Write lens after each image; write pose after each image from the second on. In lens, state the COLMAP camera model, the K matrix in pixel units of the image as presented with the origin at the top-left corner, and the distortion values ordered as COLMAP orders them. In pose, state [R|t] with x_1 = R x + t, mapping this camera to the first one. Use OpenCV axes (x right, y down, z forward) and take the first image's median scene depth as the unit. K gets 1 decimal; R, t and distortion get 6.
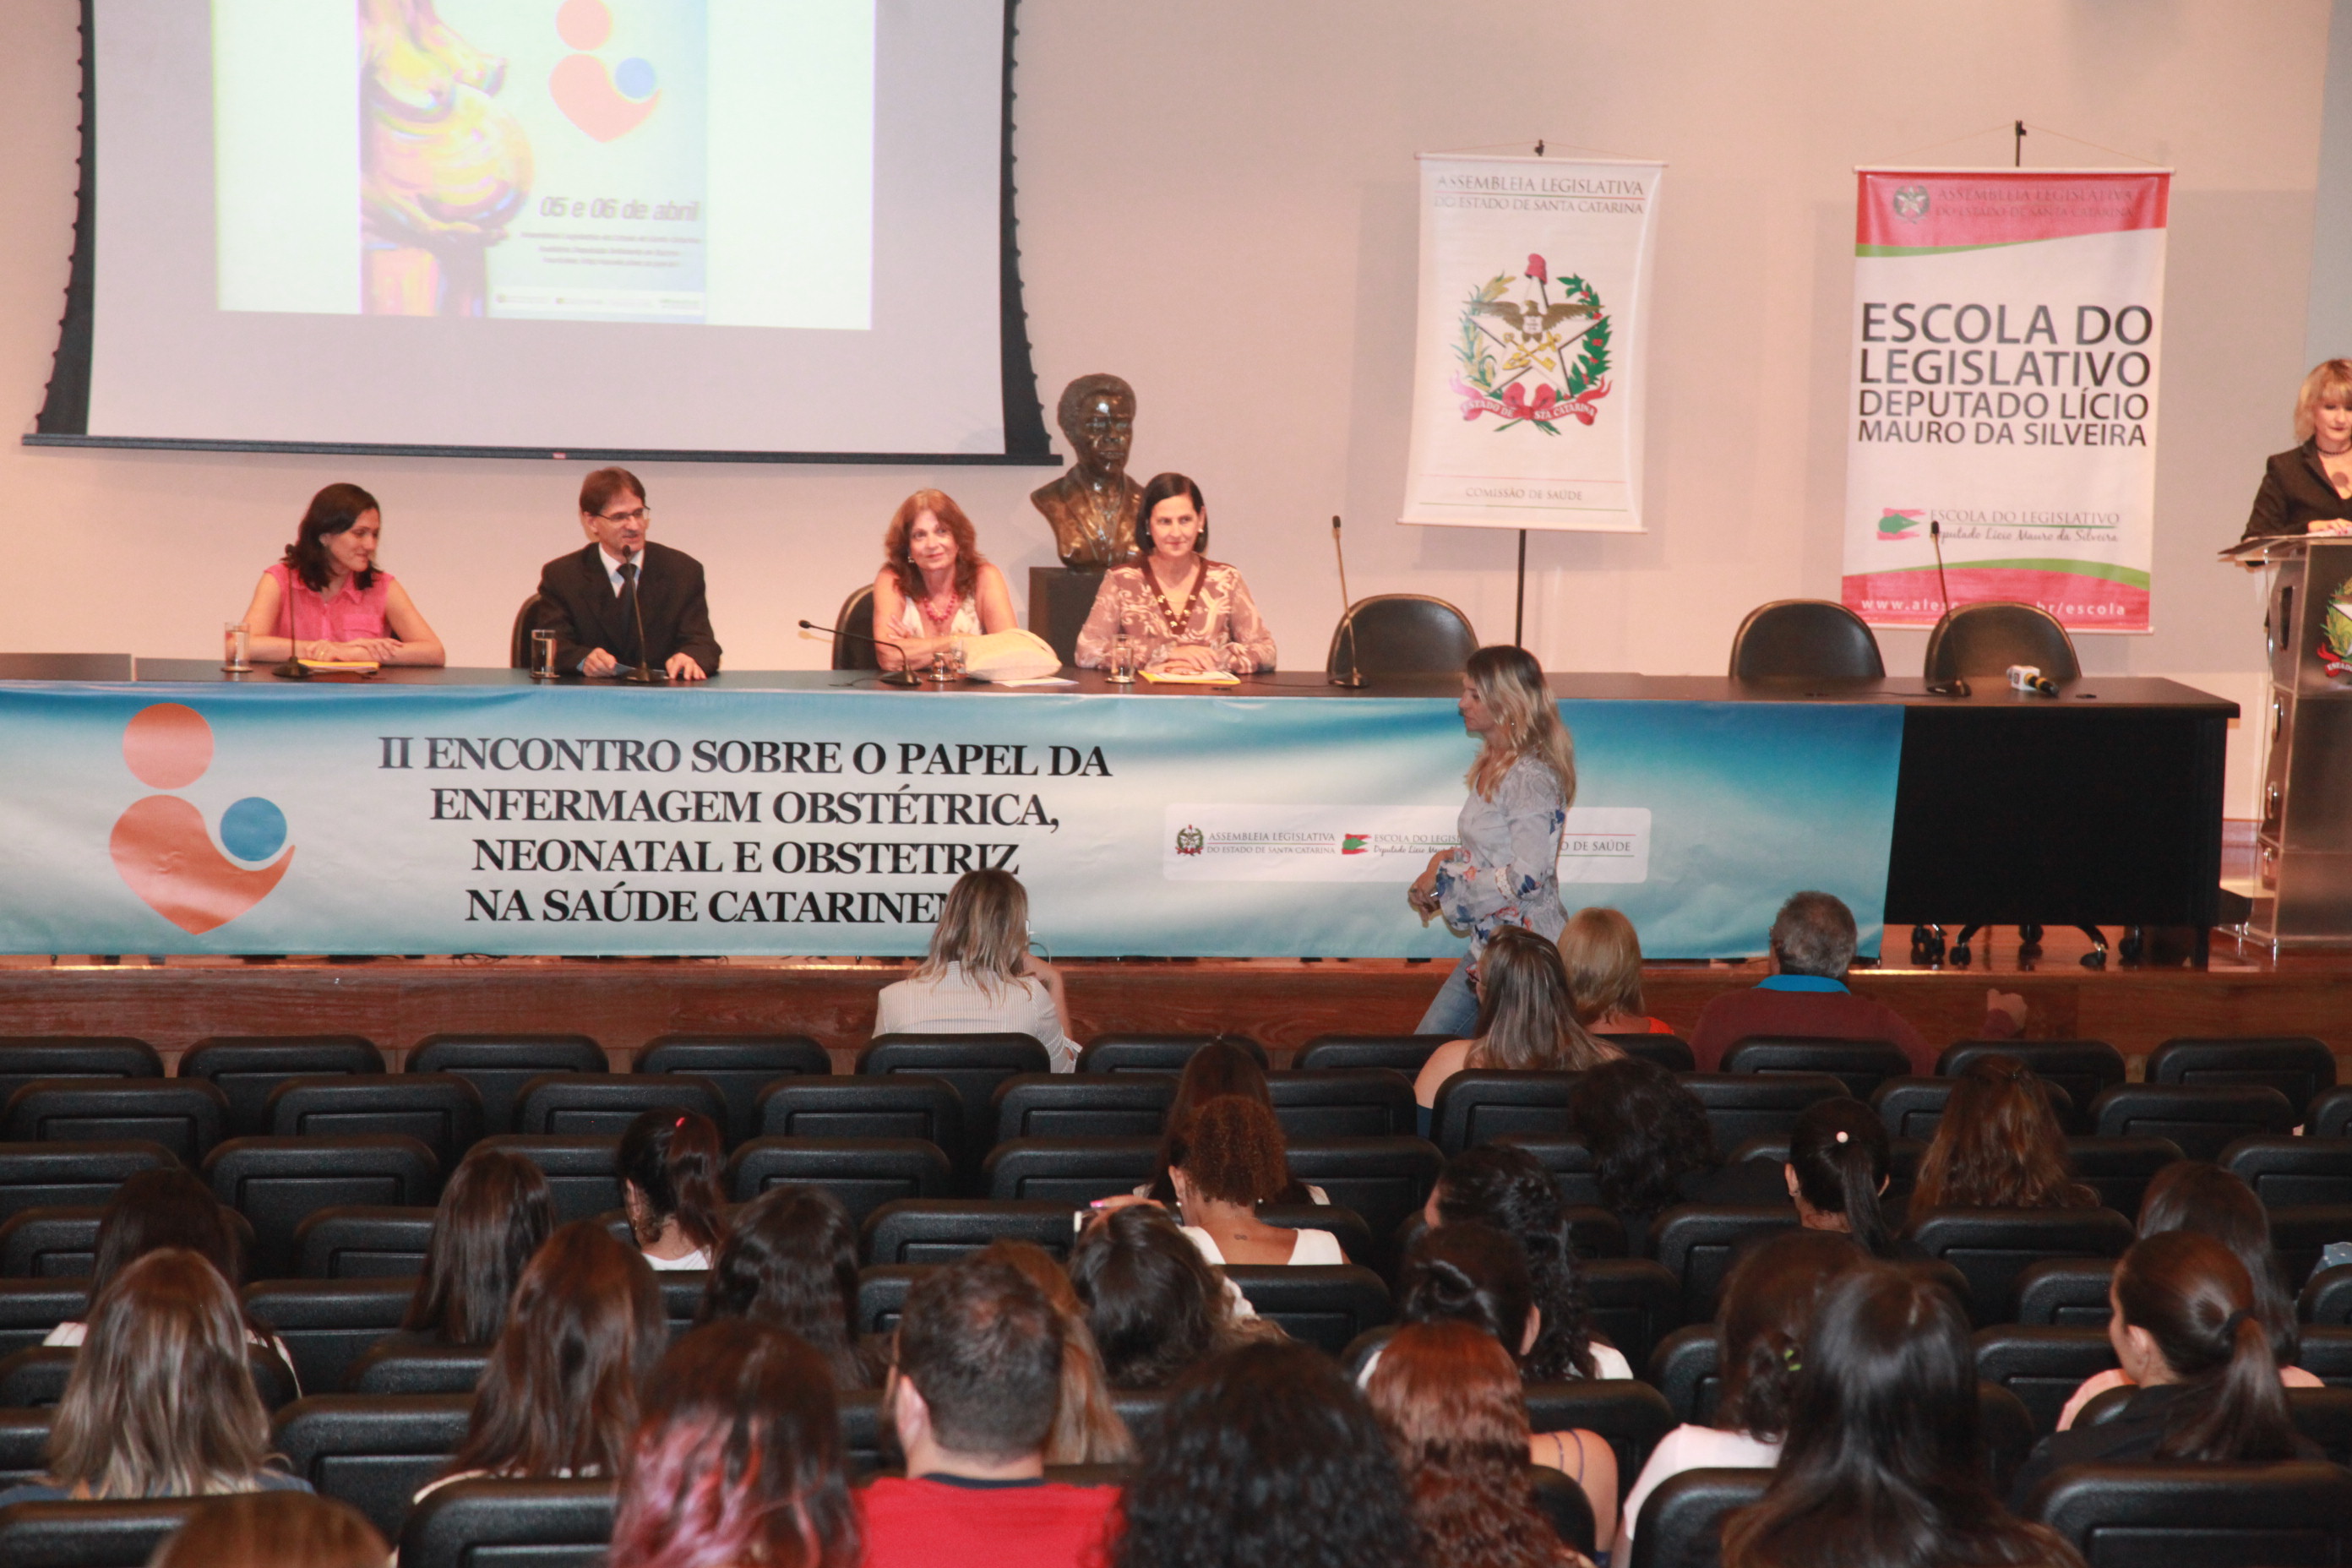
lens RADIAL K [[6280.6, 0, 1176.0], [0, 6280.6, 784.0], [0, 0, 1]] dist [0.531527, 0.895189]
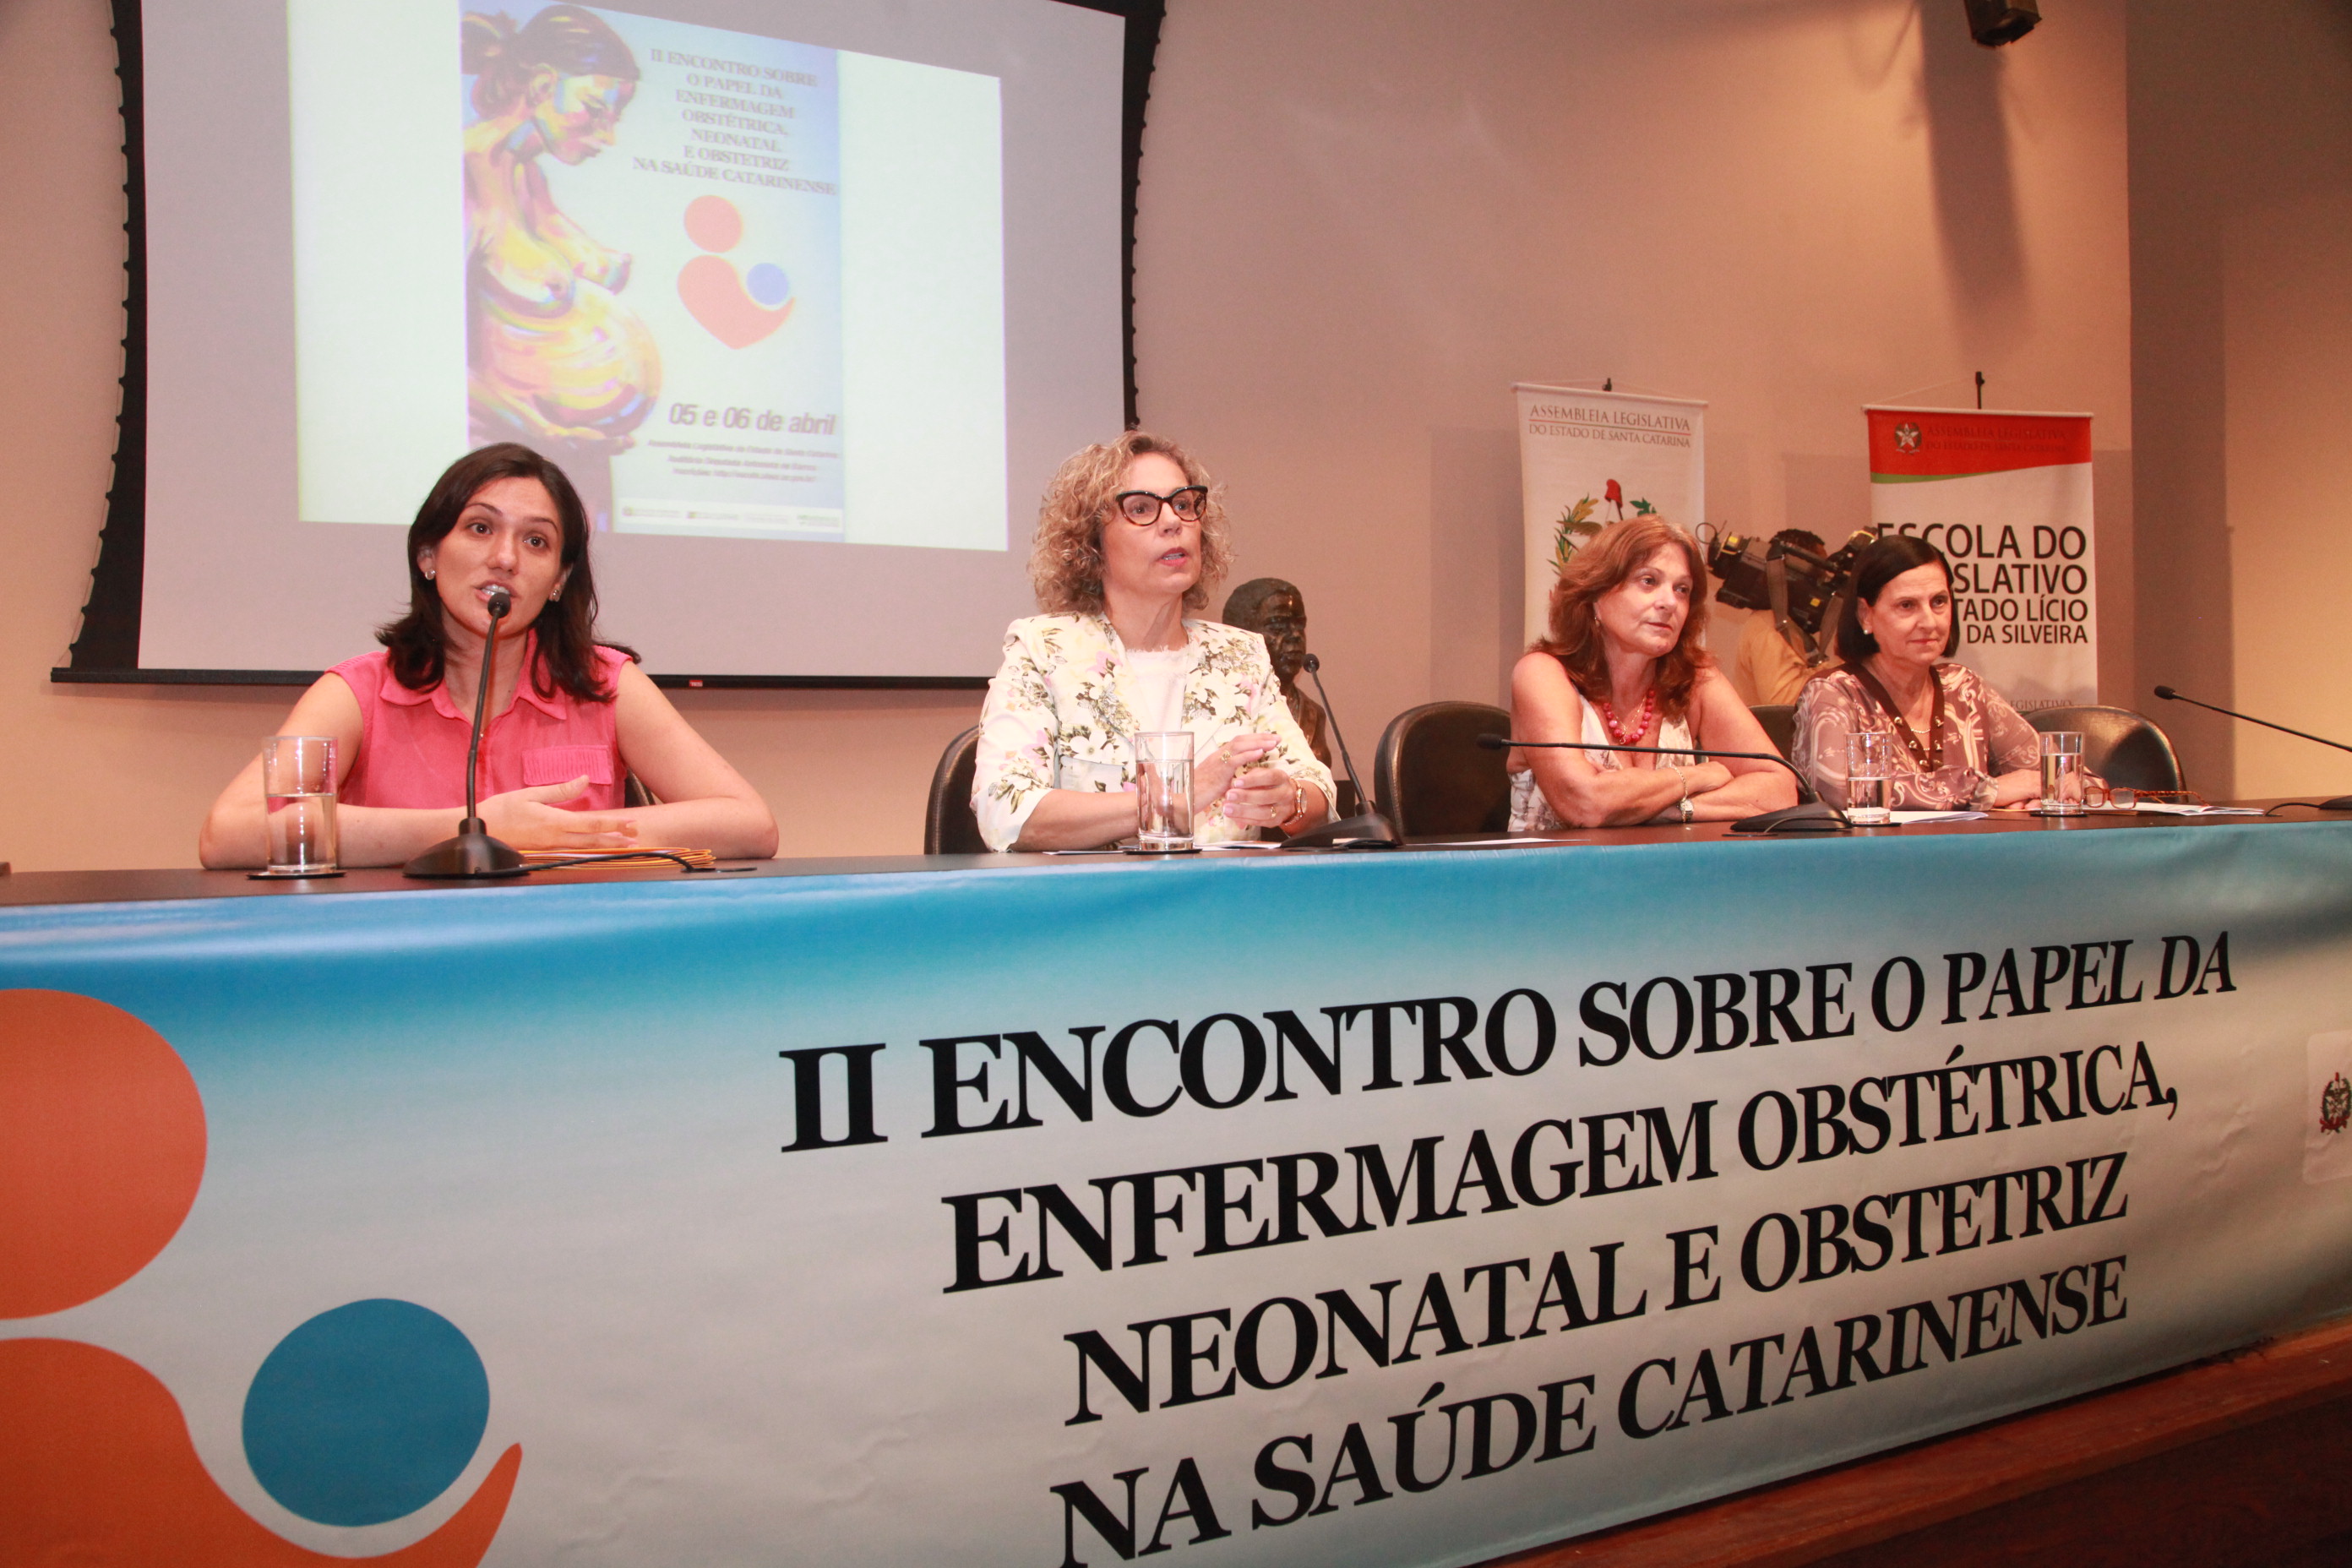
lens RADIAL K [[1761.9, 0, 1166.9], [0, 1761.9, 793.7], [0, 0, 1]] dist [-0.100251, 0.077640]
pose [[0.954427, -0.043221, 0.295297, -0.130695], [0.072425, 0.993423, -0.088682, -0.010797], [-0.289522, 0.106028, 0.951281, 0.900110]]
